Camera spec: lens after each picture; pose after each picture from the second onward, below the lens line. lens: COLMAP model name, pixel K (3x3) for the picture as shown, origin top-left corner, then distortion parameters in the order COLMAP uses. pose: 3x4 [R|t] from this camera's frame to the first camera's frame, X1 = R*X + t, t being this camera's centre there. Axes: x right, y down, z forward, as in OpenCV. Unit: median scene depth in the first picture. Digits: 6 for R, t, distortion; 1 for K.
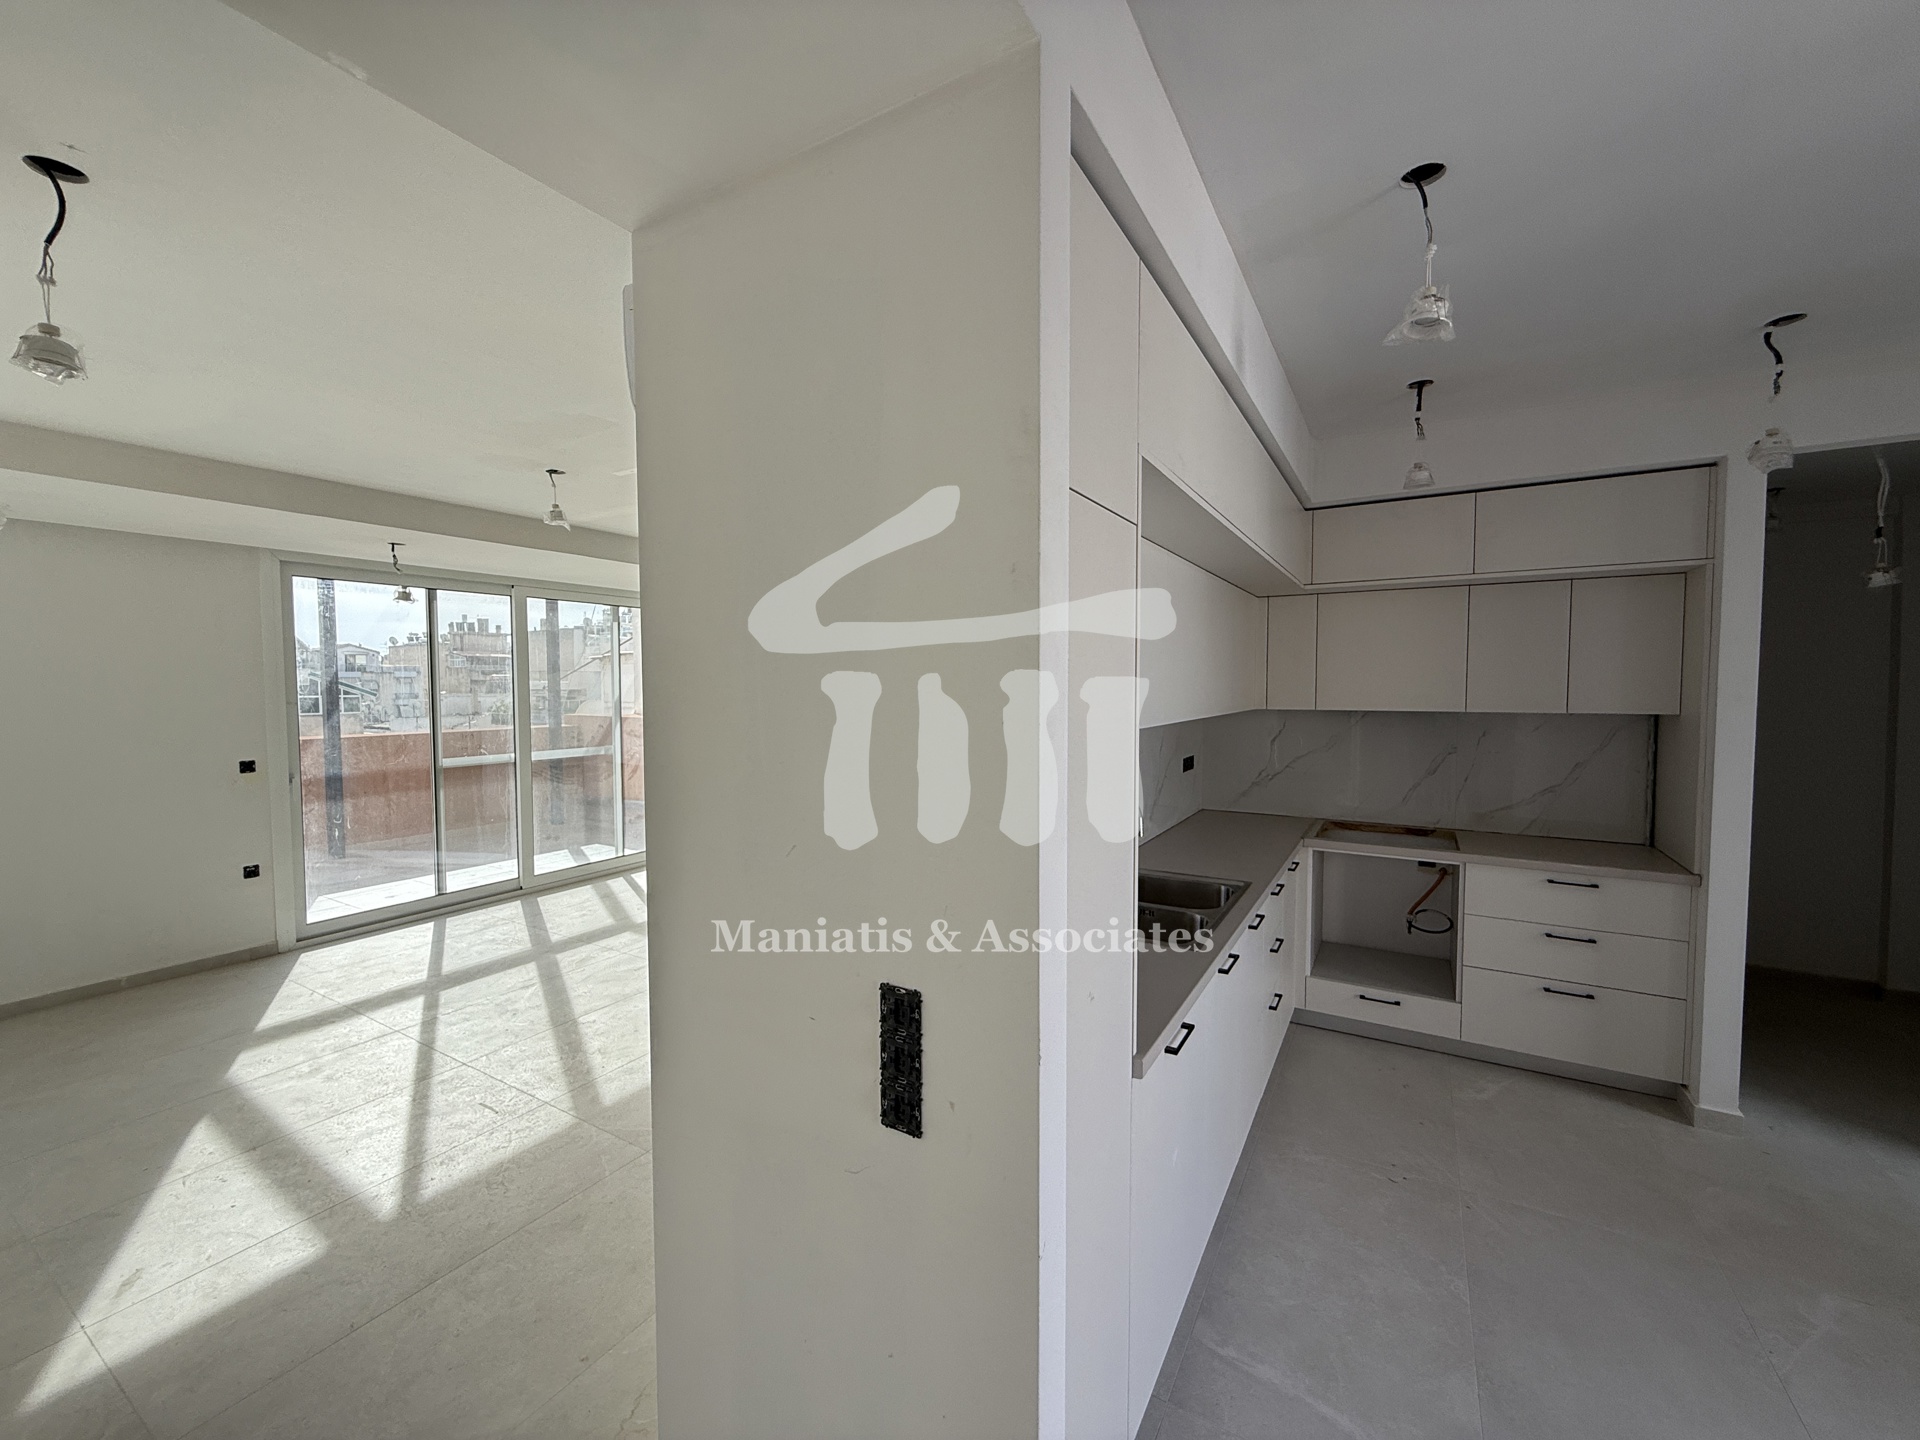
lens RADIAL K [[763.5, 0, 949.0], [0, 763.5, 719.6], [0, 0, 1]] dist [-0.002854, 0.001258]
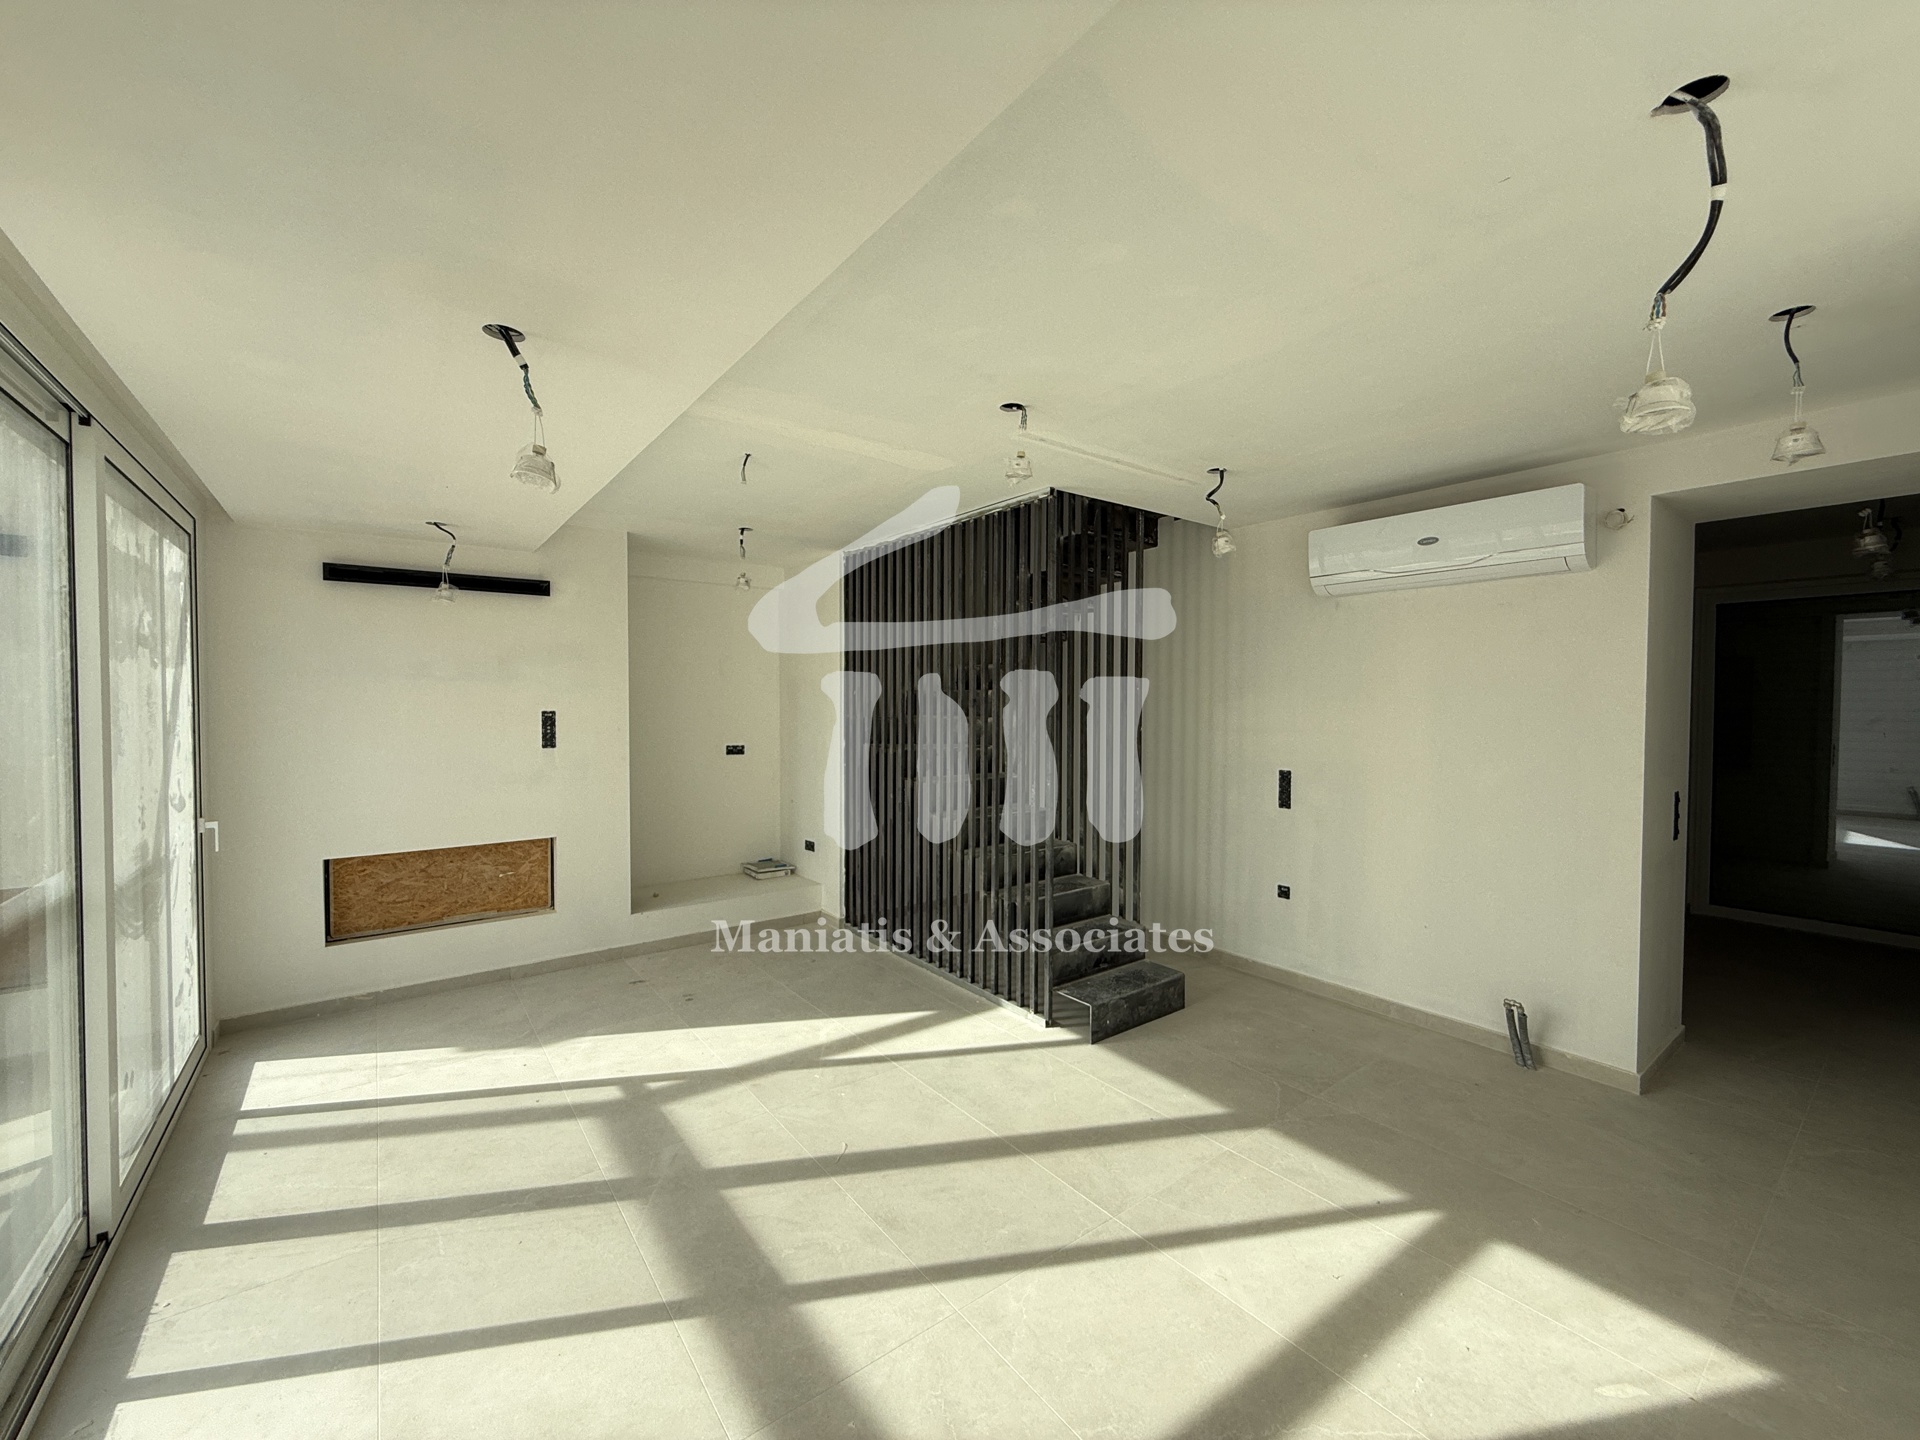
lens RADIAL K [[763.5, 0, 951.4], [0, 763.5, 719.6], [0, 0, 1]] dist [-0.002854, 0.001258]
pose [[0.366894, -0.020069, 0.930046, -0.900985], [0.040793, 0.999153, 0.005467, -0.018748], [-0.929368, 0.035934, 0.367402, 0.570959]]
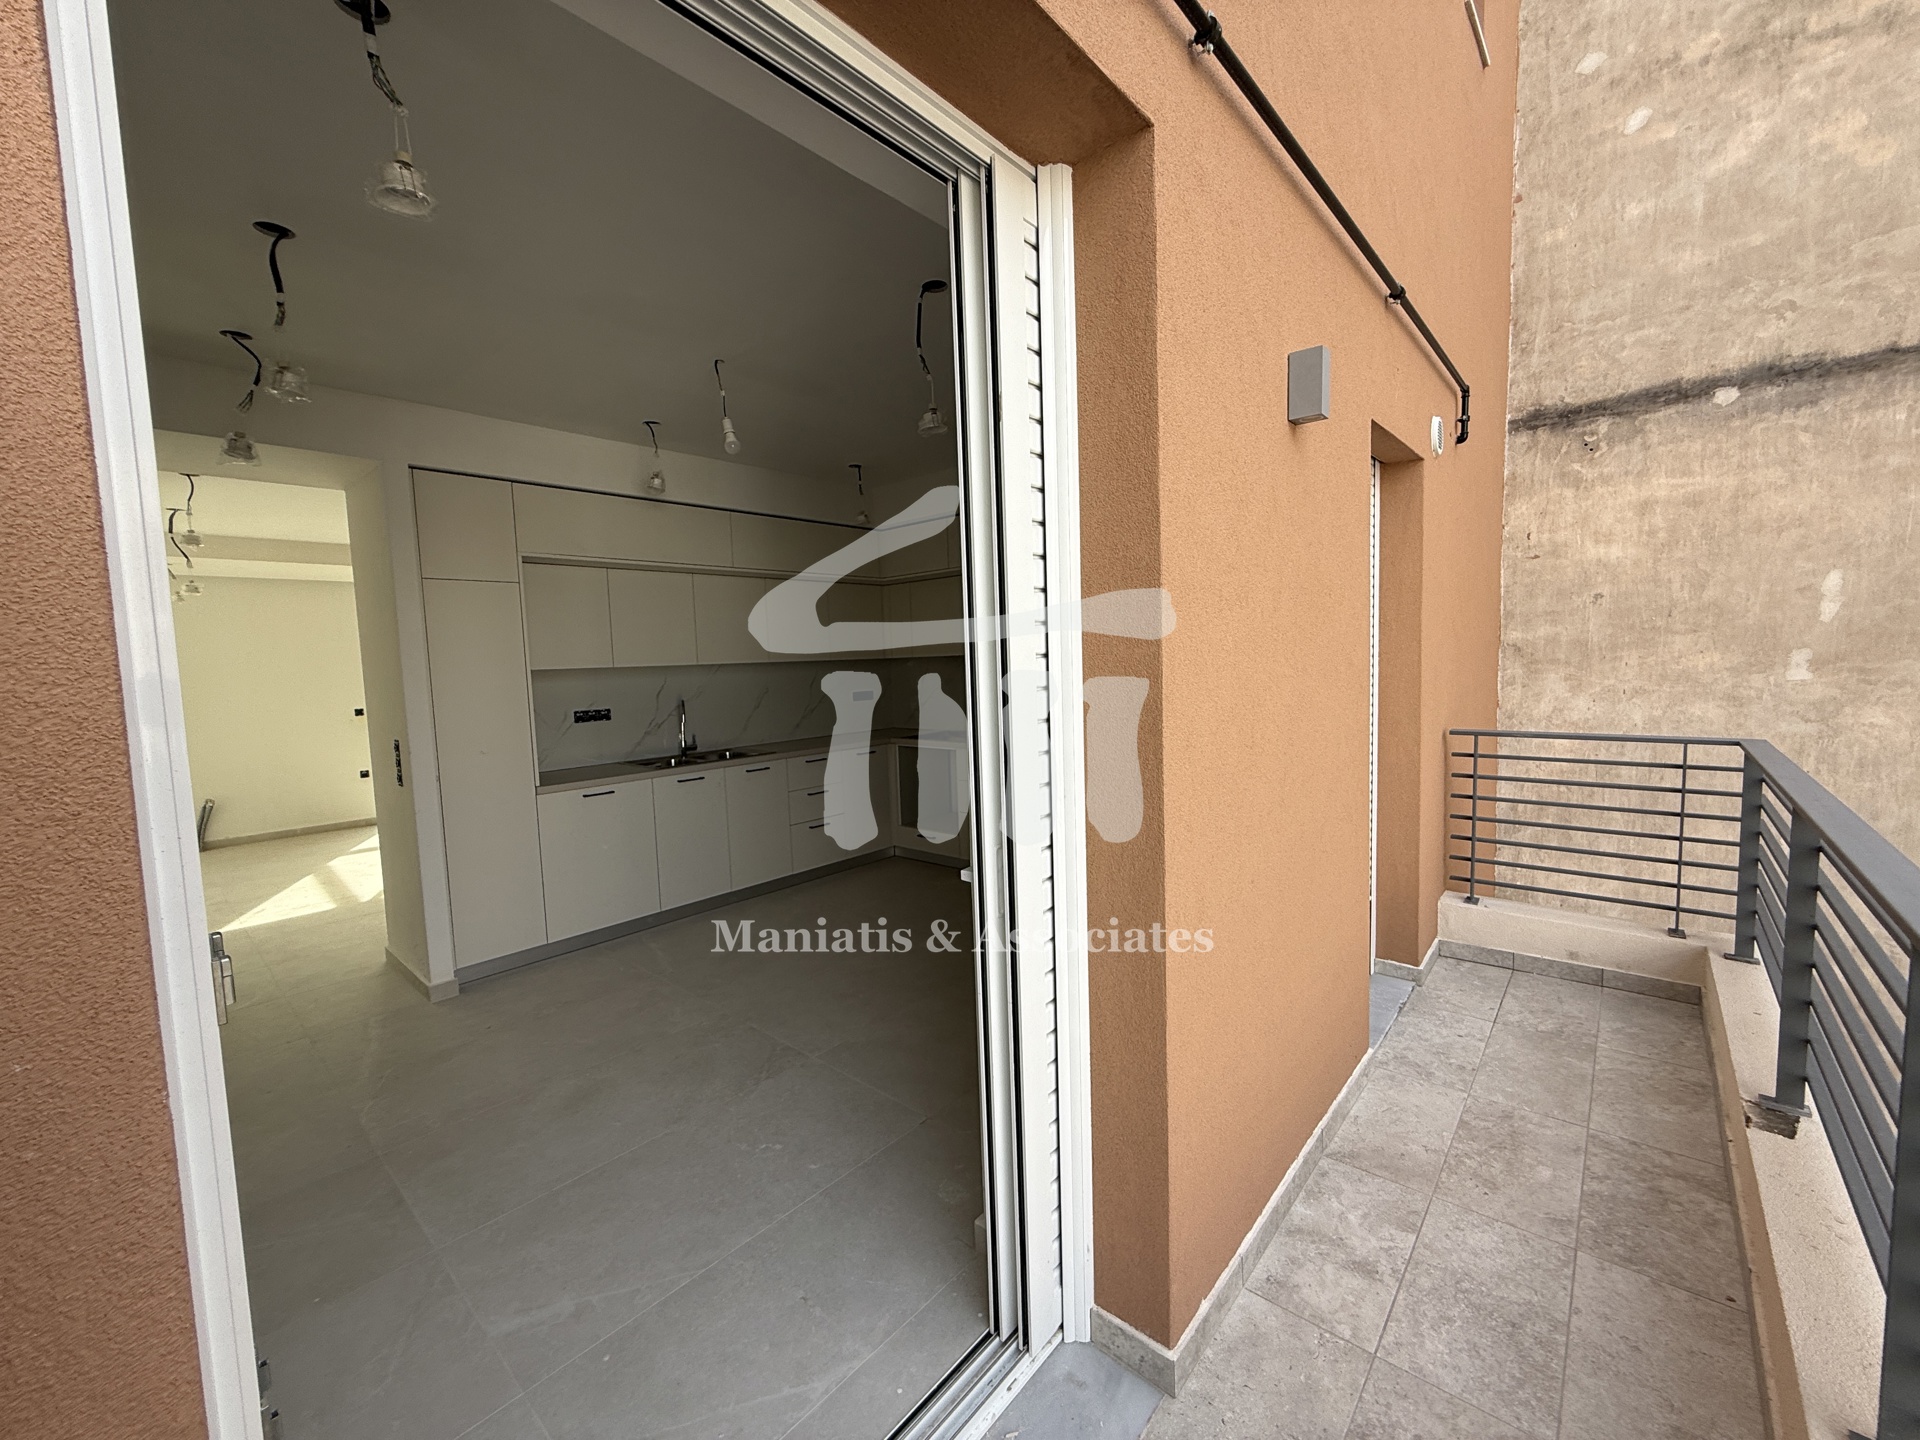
lens RADIAL K [[763.5, 0, 956.7], [0, 763.5, 717.1], [0, 0, 1]] dist [-0.002854, 0.001258]
pose [[0.981981, -0.018516, -0.188069, 0.655871], [0.024956, 0.999178, 0.031931, 0.047431], [0.187323, -0.036049, 0.981637, -0.390479]]
